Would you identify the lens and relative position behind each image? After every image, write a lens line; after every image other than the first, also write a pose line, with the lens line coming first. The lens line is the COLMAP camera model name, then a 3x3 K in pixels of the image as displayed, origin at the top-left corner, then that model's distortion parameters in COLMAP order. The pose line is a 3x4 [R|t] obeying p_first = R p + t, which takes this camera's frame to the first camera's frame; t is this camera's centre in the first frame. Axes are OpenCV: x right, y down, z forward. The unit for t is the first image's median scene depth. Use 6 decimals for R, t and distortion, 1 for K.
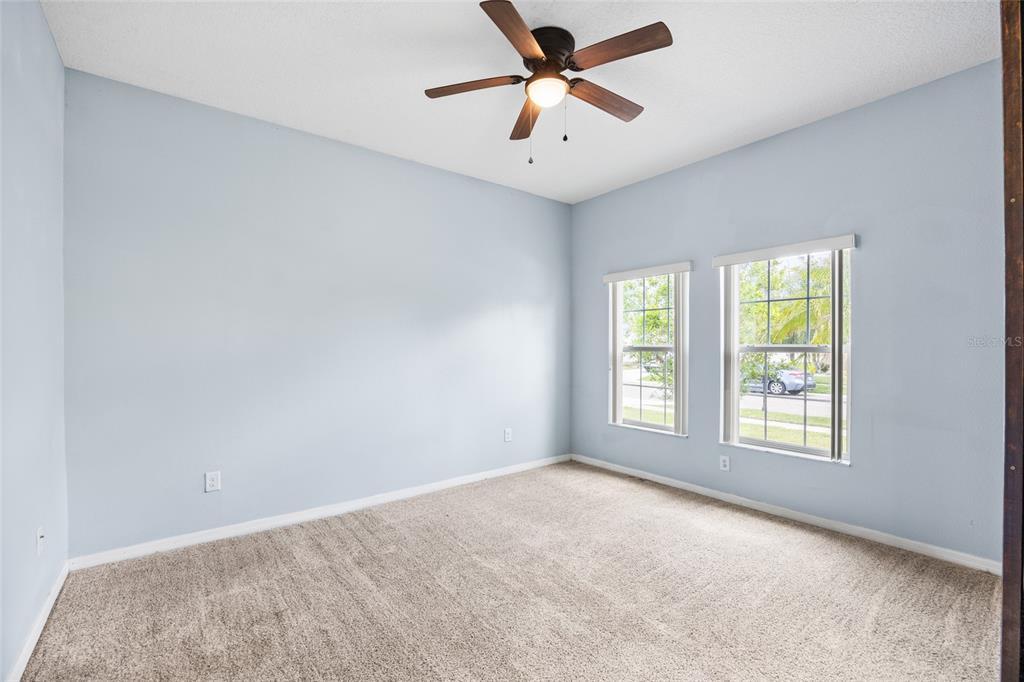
lens RADIAL K [[450.0, 0, 515.0], [0, 450.0, 343.0], [0, 0, 1]] dist [-0.014794, 0.000943]
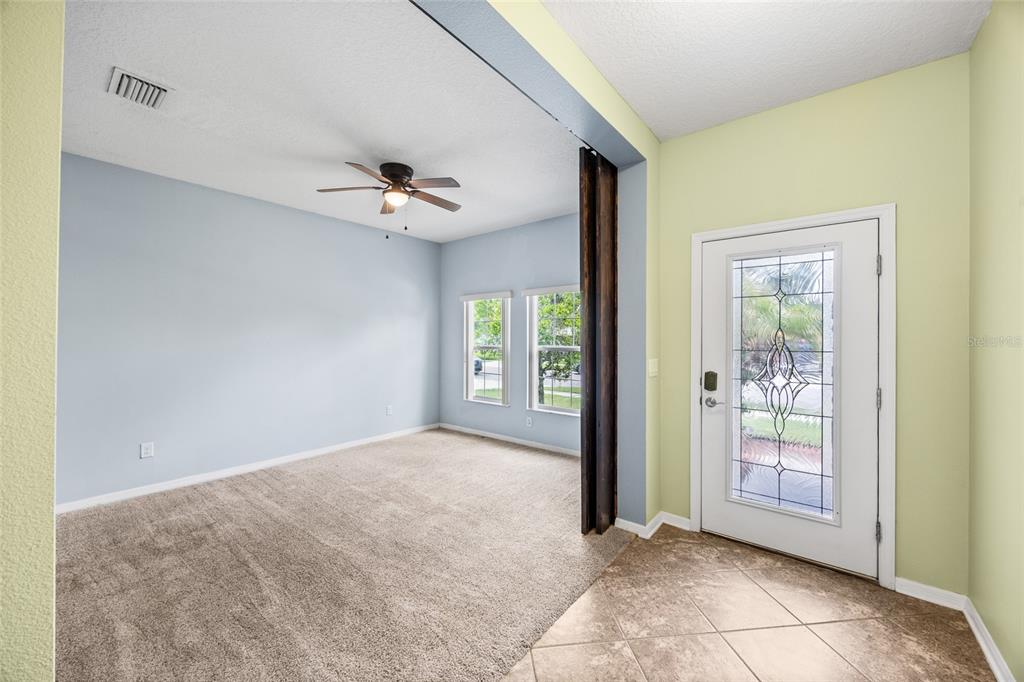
lens RADIAL K [[395.5, 0, 515.3], [0, 395.5, 332.9], [0, 0, 1]] dist [0.000227, -0.000036]
pose [[0.975442, 0.005115, 0.220196, 0.141821], [-0.003538, 0.999965, -0.007553, -0.037606], [-0.220227, 0.006589, 0.975426, -0.411660]]
